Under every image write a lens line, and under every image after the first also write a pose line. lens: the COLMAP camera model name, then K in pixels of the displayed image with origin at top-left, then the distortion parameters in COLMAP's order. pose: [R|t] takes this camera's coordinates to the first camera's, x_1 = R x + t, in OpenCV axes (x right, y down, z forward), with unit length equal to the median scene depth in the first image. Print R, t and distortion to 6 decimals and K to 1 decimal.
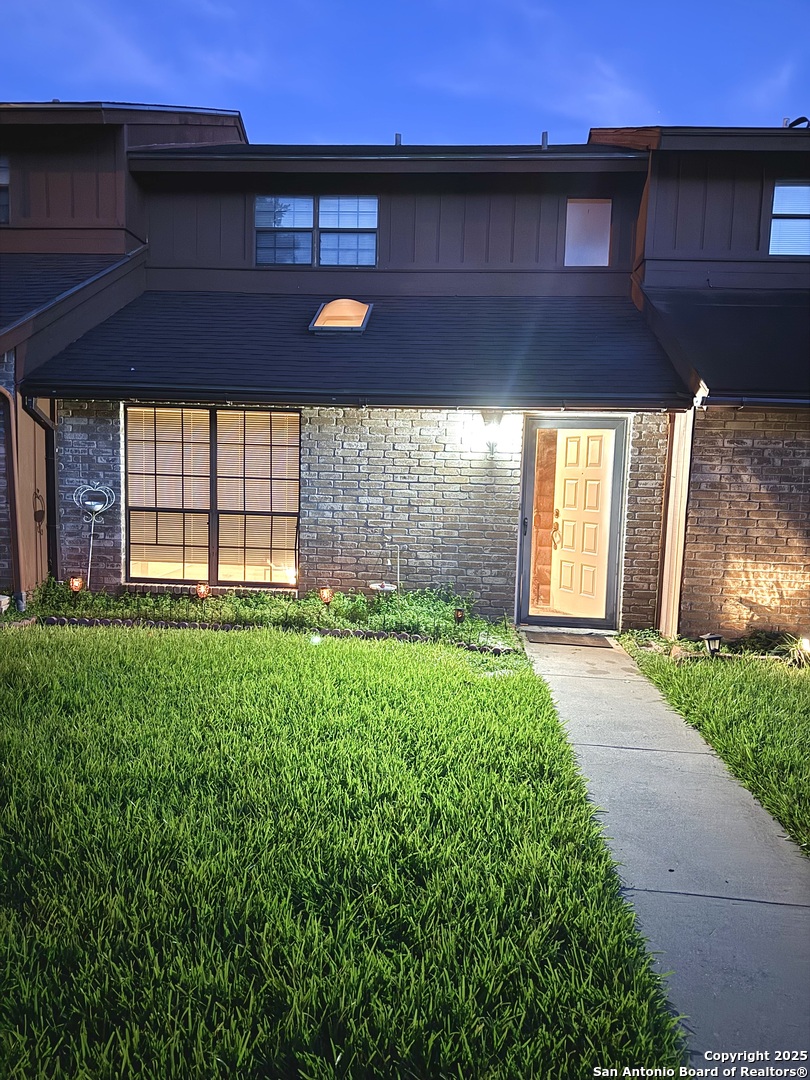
lens RADIAL K [[757.1, 0, 405.0], [0, 757.1, 540.0], [0, 0, 1]] dist [0.105393, -0.162062]
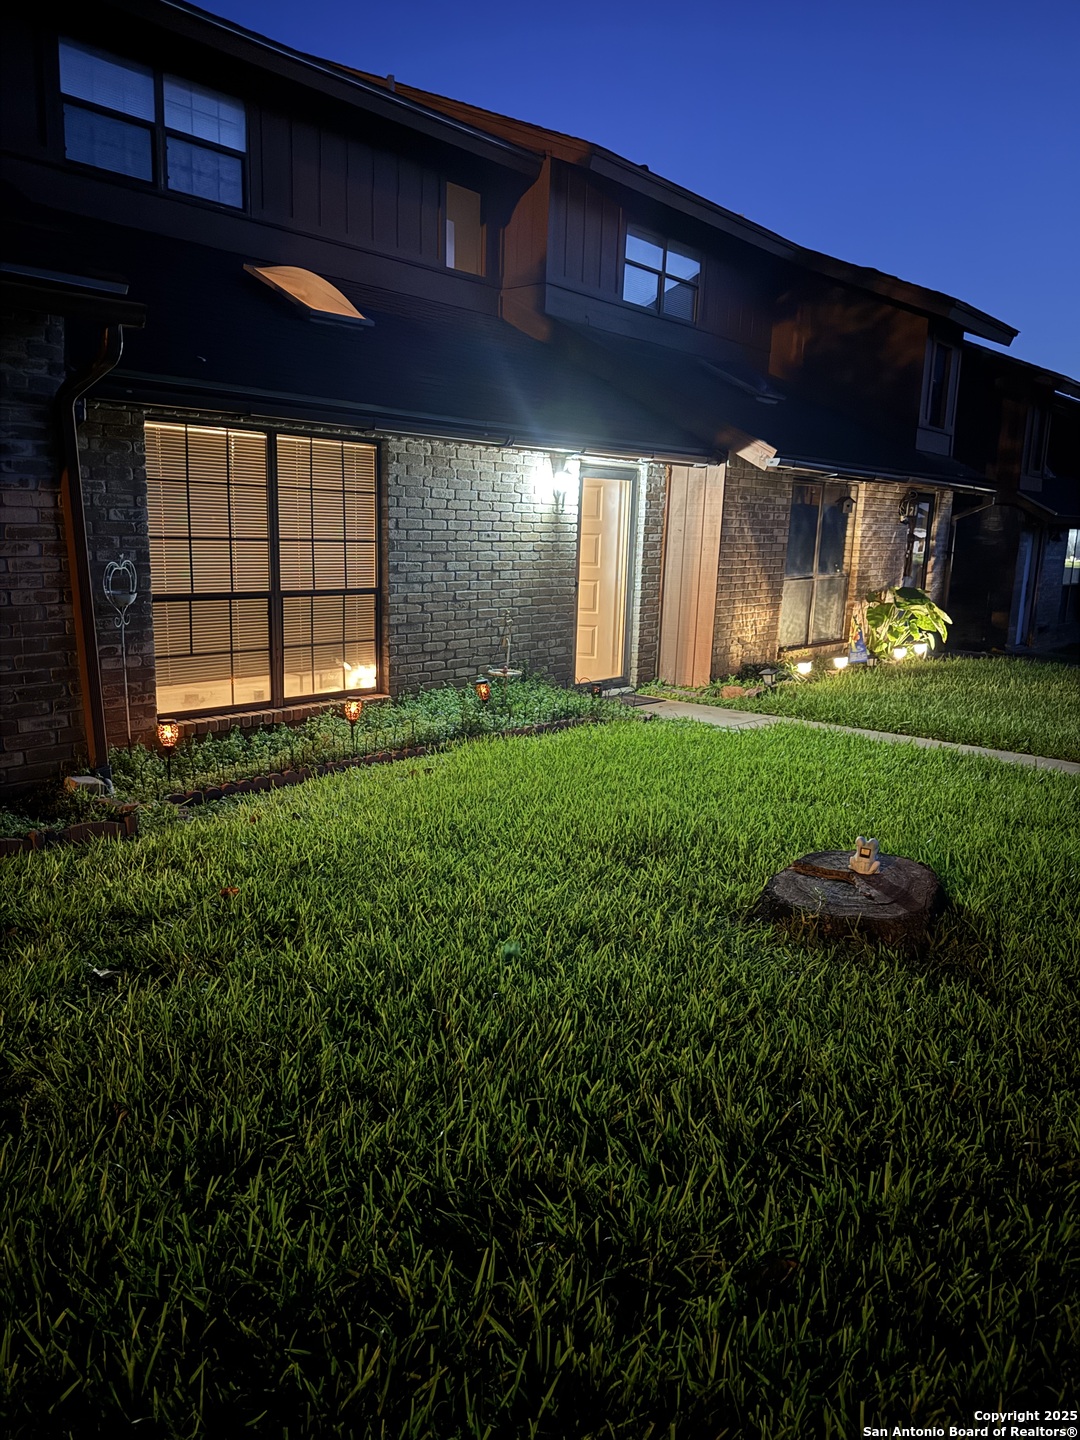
lens RADIAL K [[1009.4, 0, 540.0], [0, 1009.4, 720.0], [0, 0, 1]] dist [0.105393, -0.162062]
pose [[0.592547, -0.165947, 0.788257, -0.829589], [0.067182, 0.985322, 0.156932, -0.053295], [-0.802729, -0.040033, 0.594998, 0.302132]]
